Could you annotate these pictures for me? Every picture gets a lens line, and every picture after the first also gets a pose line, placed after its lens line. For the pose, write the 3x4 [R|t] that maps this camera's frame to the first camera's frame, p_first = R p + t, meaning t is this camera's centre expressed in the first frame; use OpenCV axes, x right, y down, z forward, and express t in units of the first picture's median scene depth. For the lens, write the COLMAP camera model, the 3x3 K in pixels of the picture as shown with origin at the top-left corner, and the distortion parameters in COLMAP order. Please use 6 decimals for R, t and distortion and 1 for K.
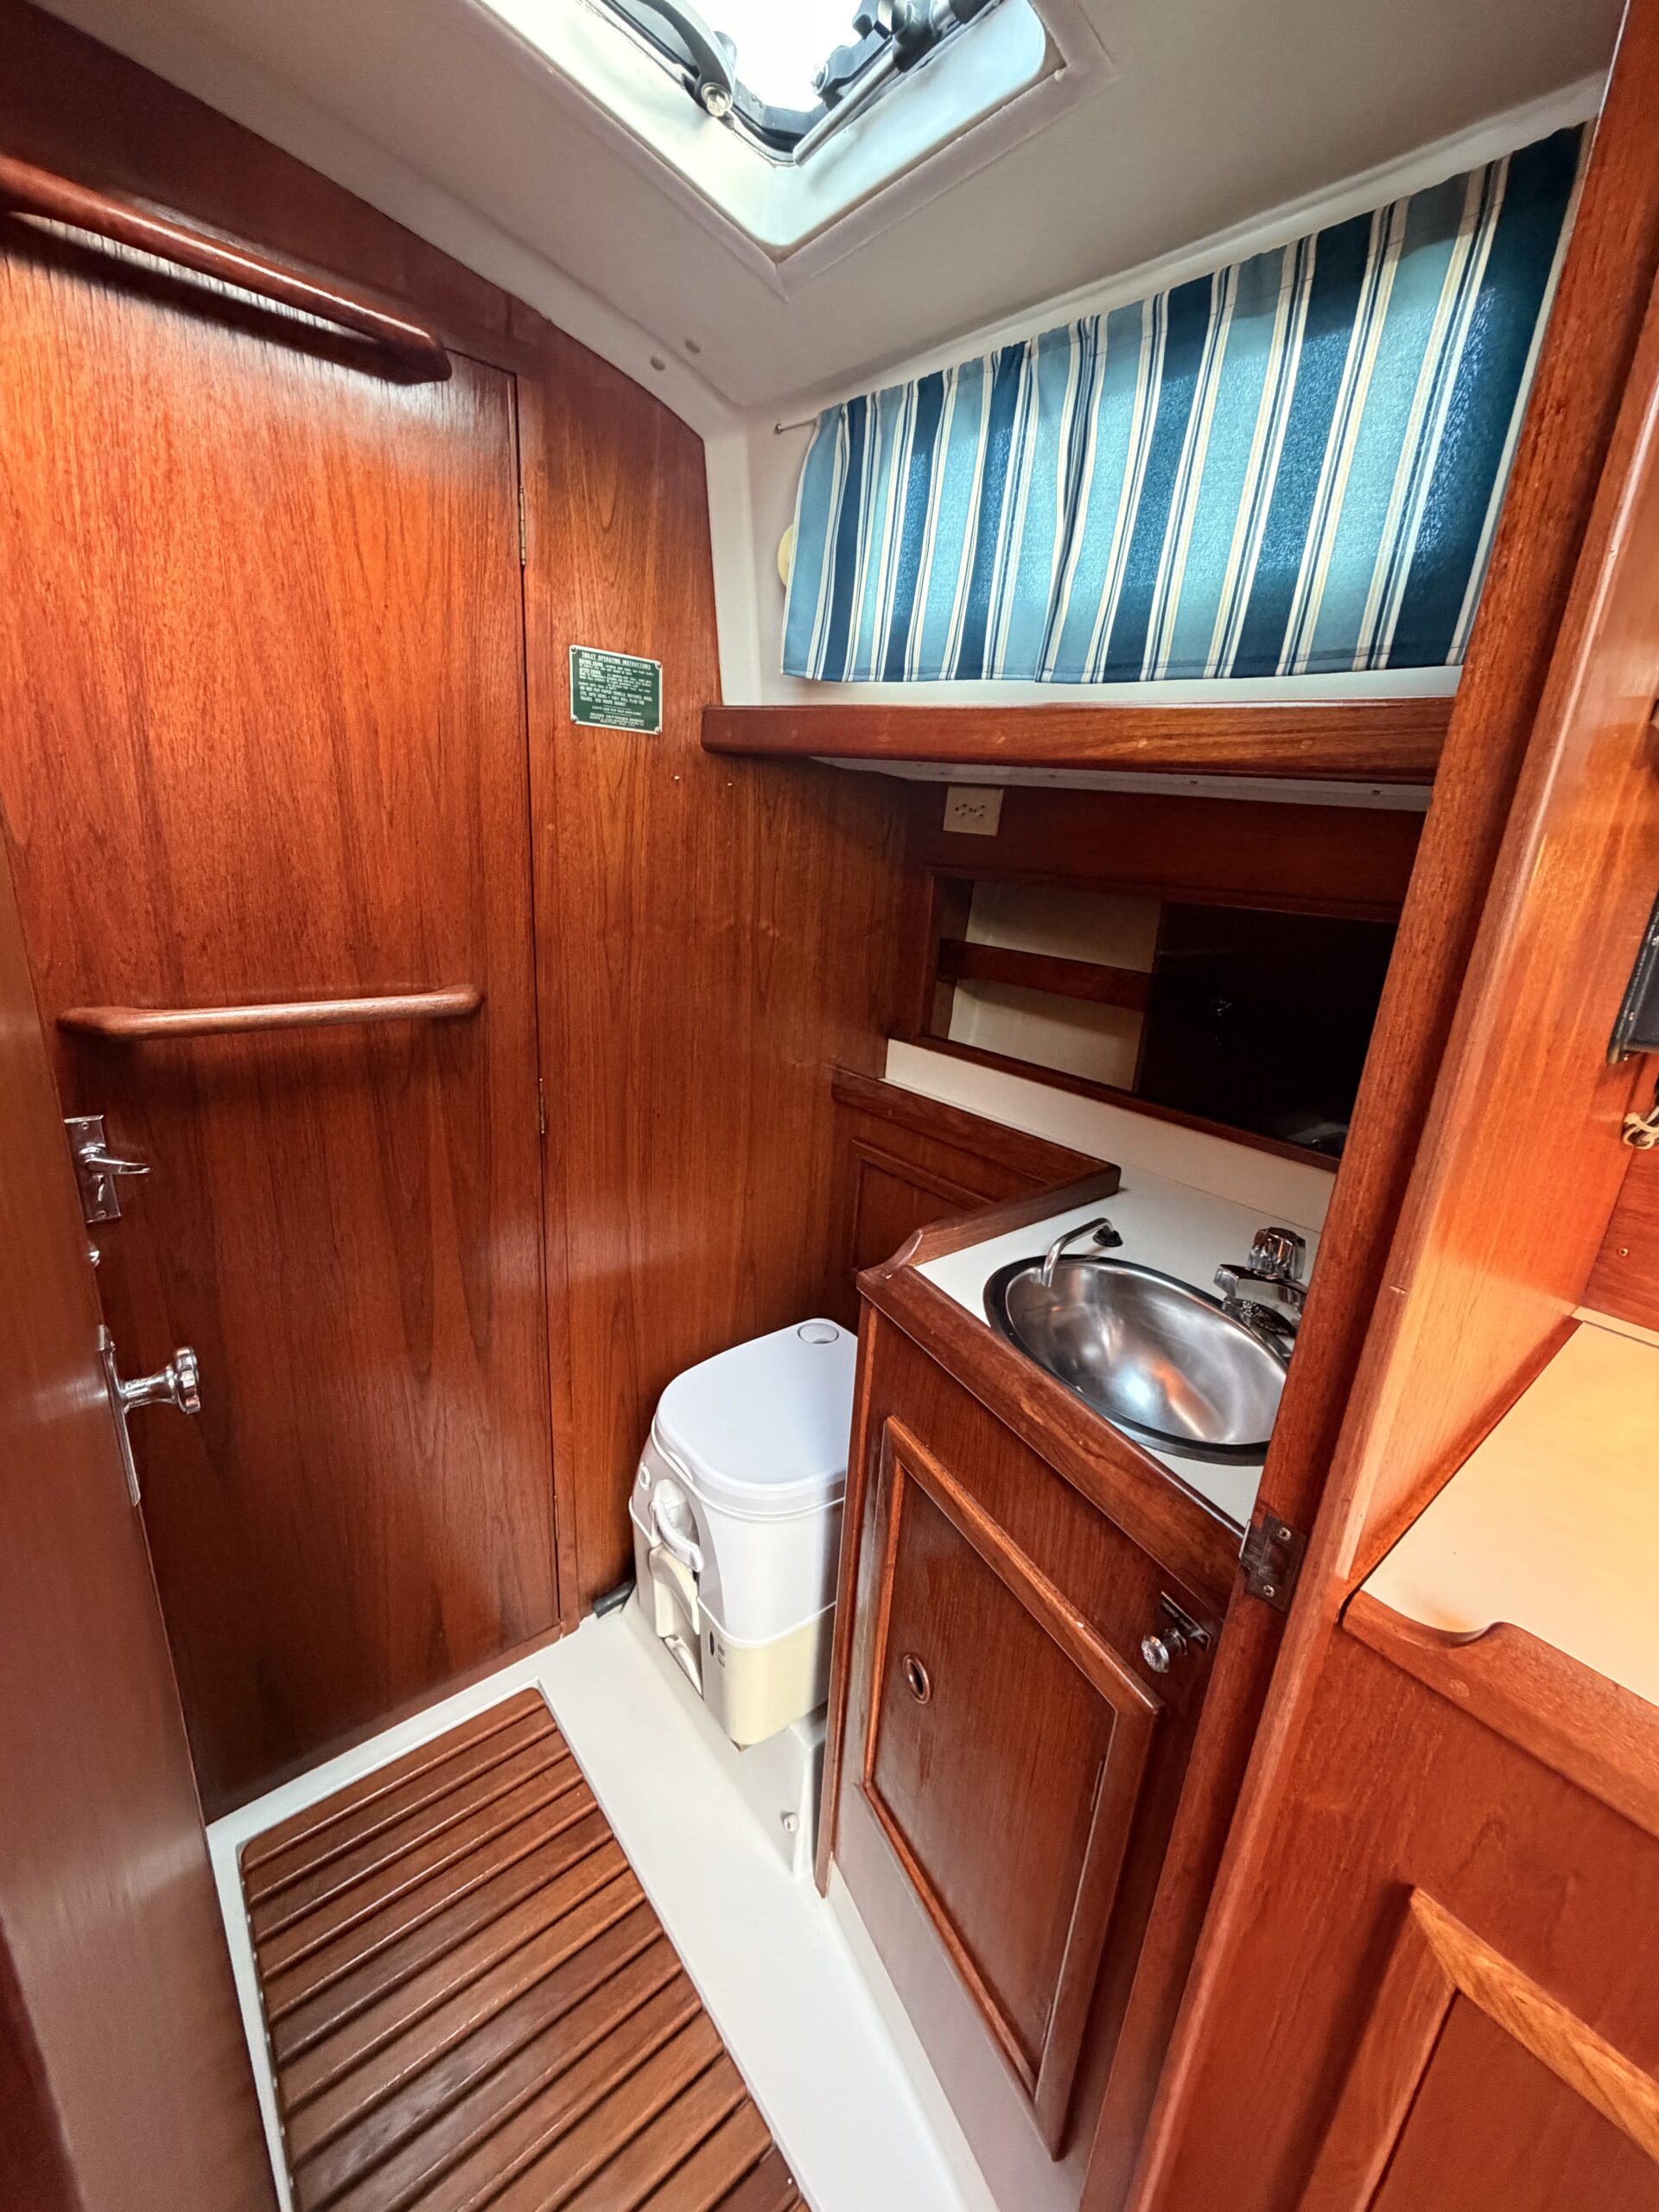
lens RADIAL K [[886.8, 0, 829.5], [0, 886.8, 1106.0], [0, 0, 1]] dist [-0.000856, 0.000004]
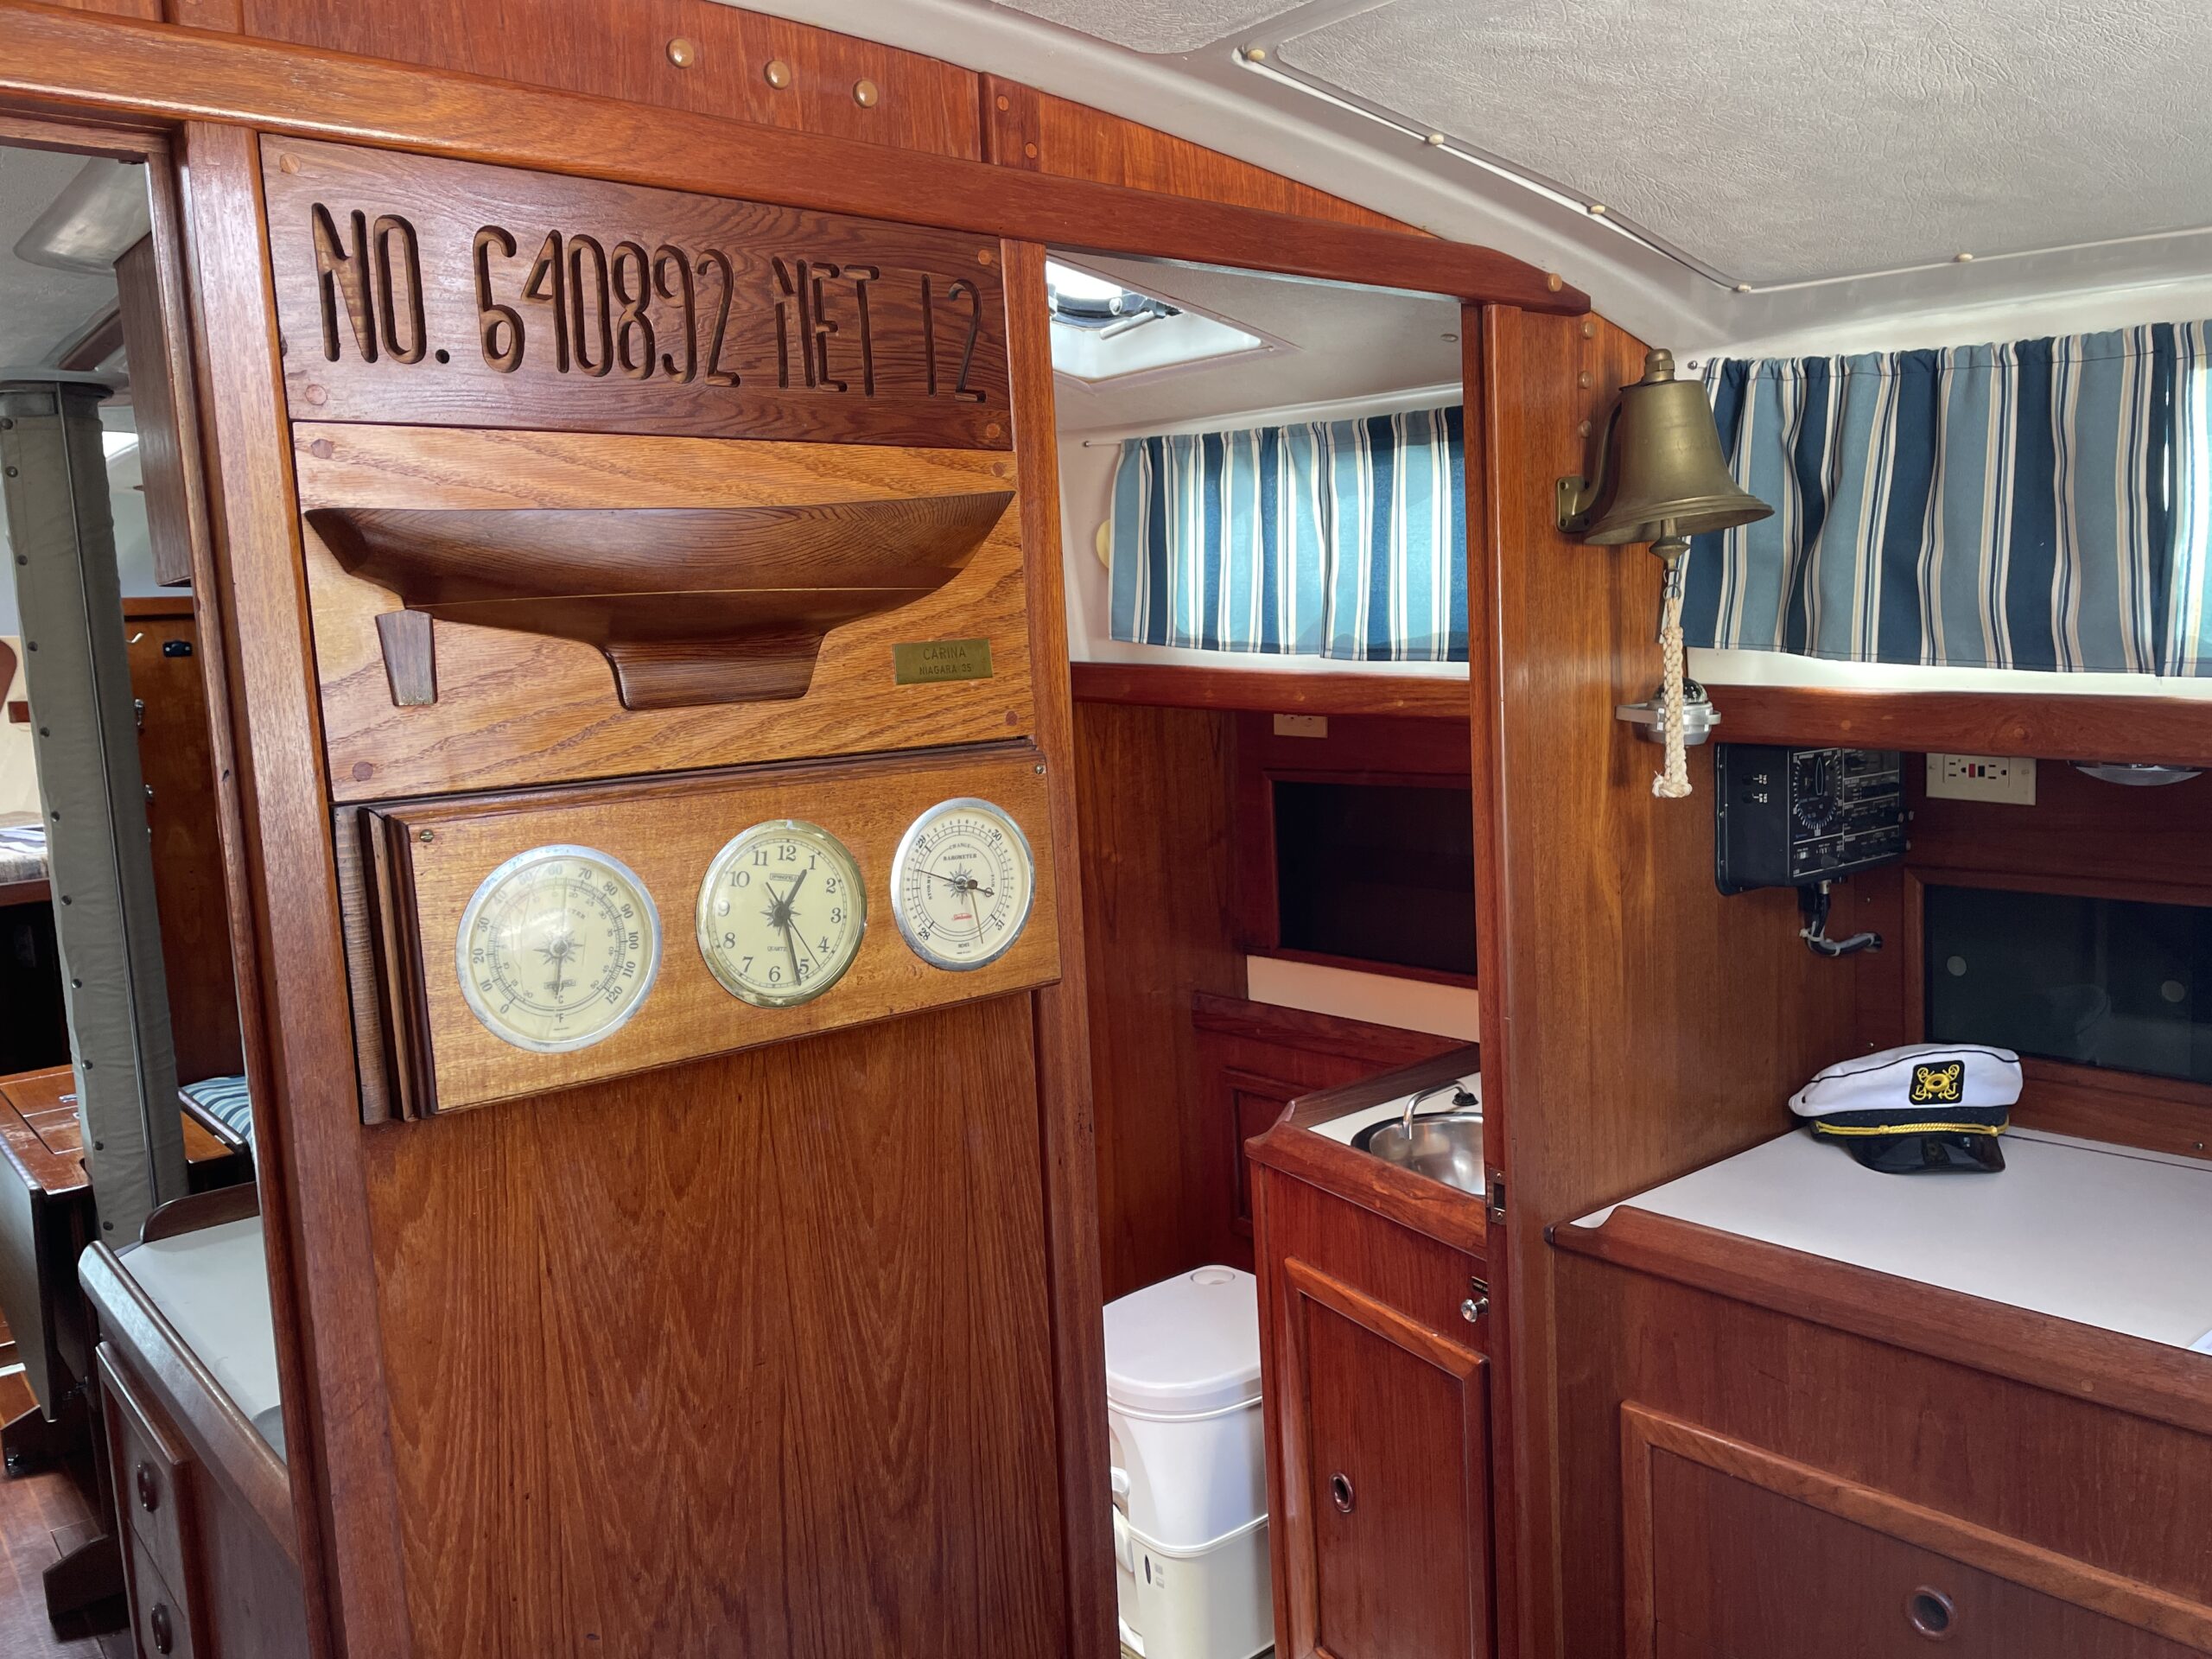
lens RADIAL K [[1673.0, 0, 1106.0], [0, 1673.0, 829.5], [0, 0, 1]] dist [0.078364, -0.098651]
pose [[0.993111, -0.116848, -0.008731, -0.087997], [0.113313, 0.976689, -0.182313, 0.179474], [0.029830, 0.180068, 0.983202, -1.353492]]
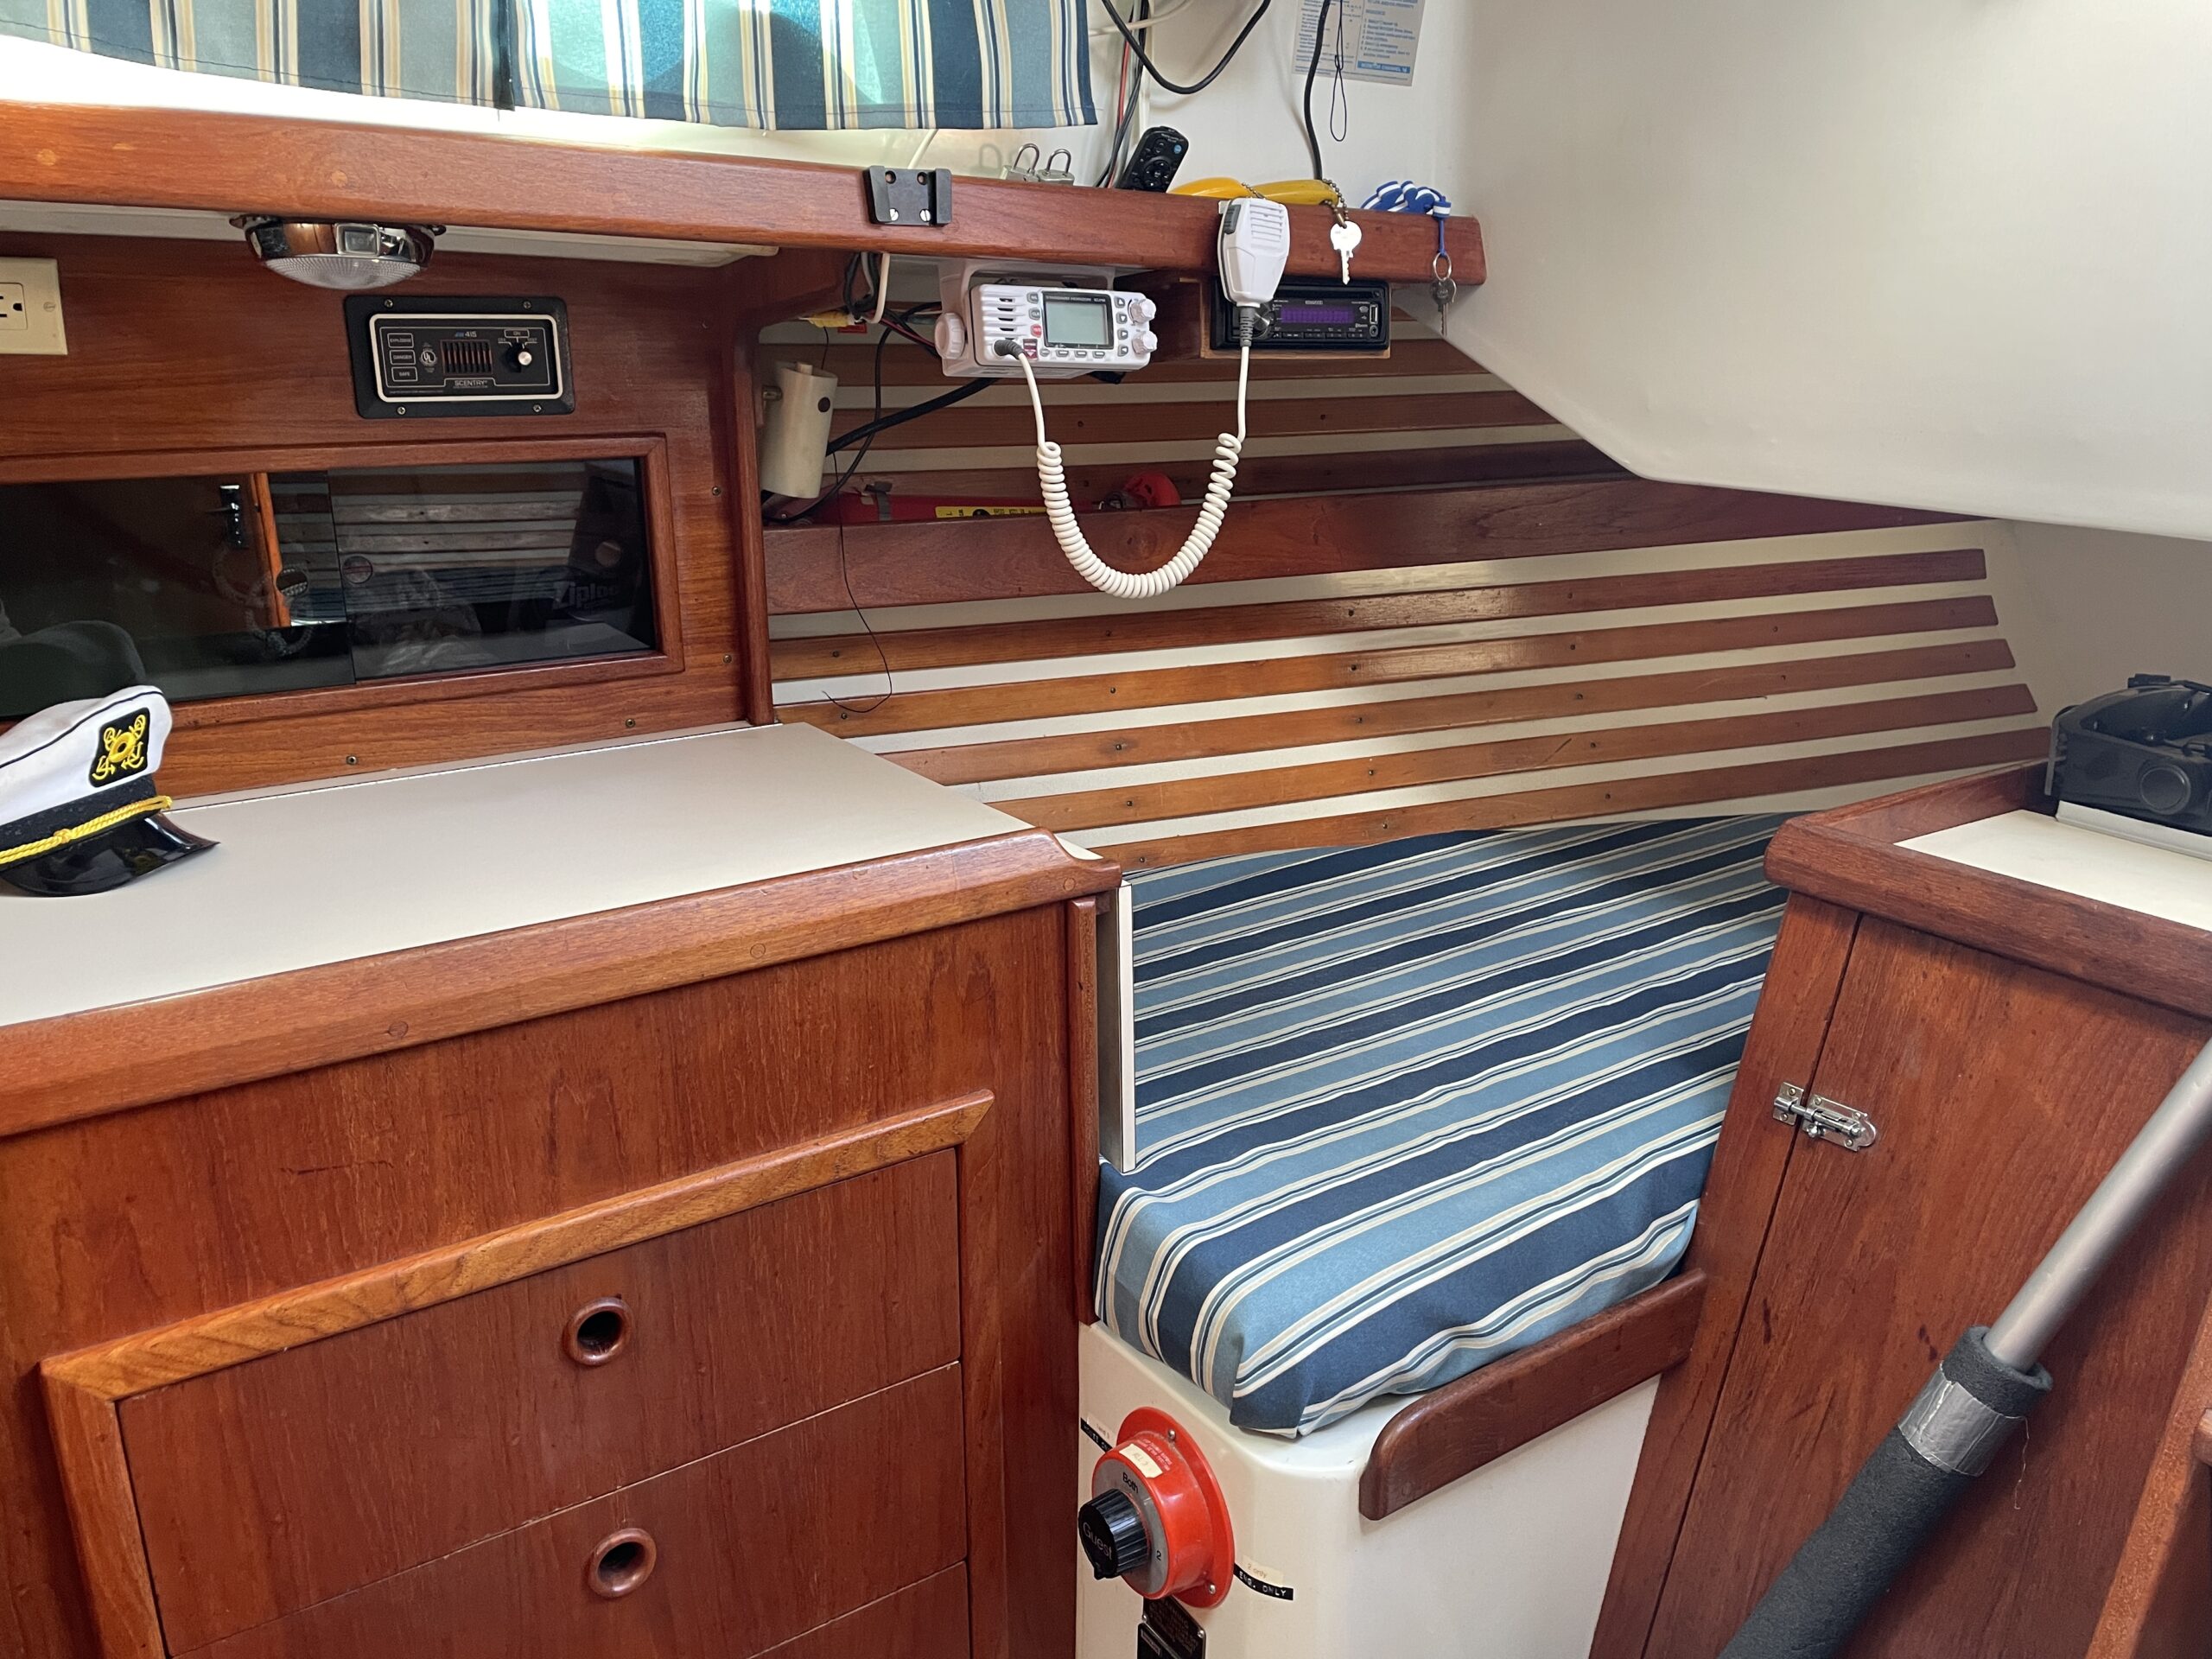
lens RADIAL K [[1657.8, 0, 1122.2], [0, 1657.8, 817.8], [0, 0, 1]] dist [0.087690, -0.123223]
pose [[0.074996, -0.334470, 0.939418, -0.417631], [0.293410, 0.907768, 0.299778, 0.097561], [-0.953040, 0.253153, 0.166216, -0.303673]]
